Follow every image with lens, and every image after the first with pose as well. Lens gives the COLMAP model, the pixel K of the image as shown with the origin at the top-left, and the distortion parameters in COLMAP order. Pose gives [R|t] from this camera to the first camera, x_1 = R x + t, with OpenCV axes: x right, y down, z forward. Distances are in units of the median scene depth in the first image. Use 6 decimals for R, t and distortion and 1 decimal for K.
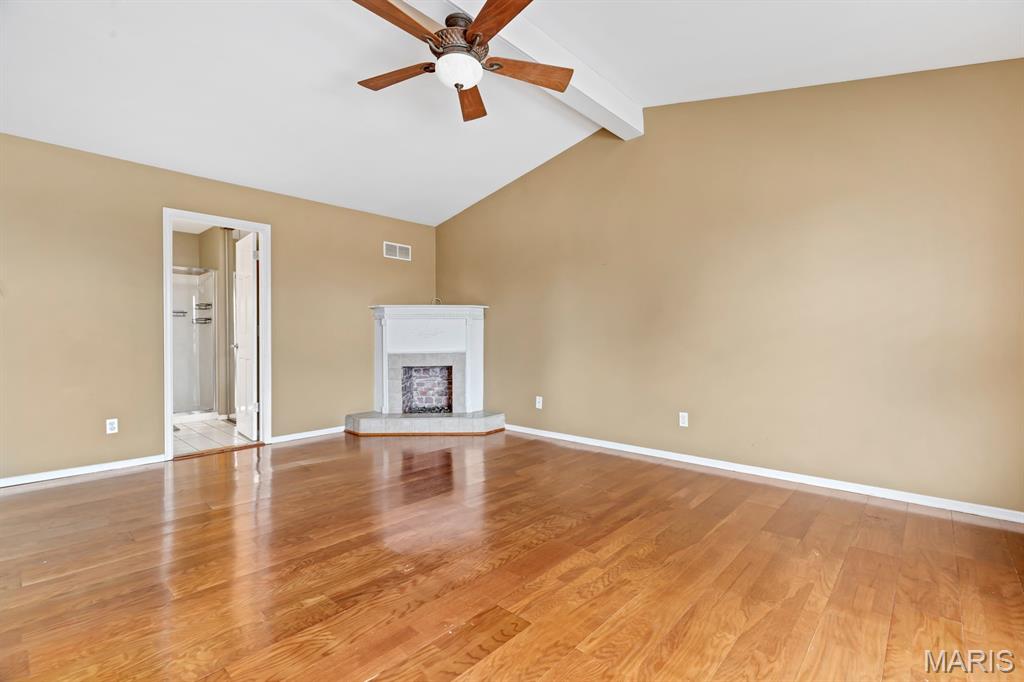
lens RADIAL K [[446.5, 0, 512.0], [0, 446.5, 341.0], [0, 0, 1]] dist [0.000343, 0.000008]
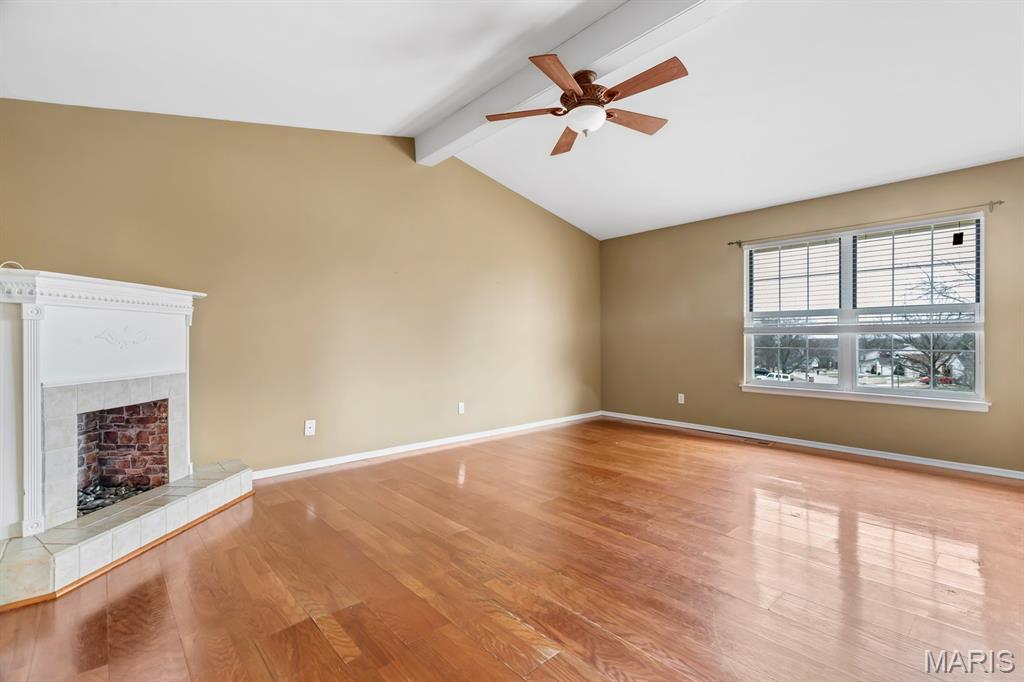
lens RADIAL K [[472.2, 0, 512.0], [0, 472.2, 341.0], [0, 0, 1]] dist [-0.000097, -0.000076]
pose [[0.093025, -0.004332, 0.995654, -0.708349], [0.011689, 0.999926, 0.003258, -0.011305], [-0.995595, 0.011335, 0.093069, 0.560941]]
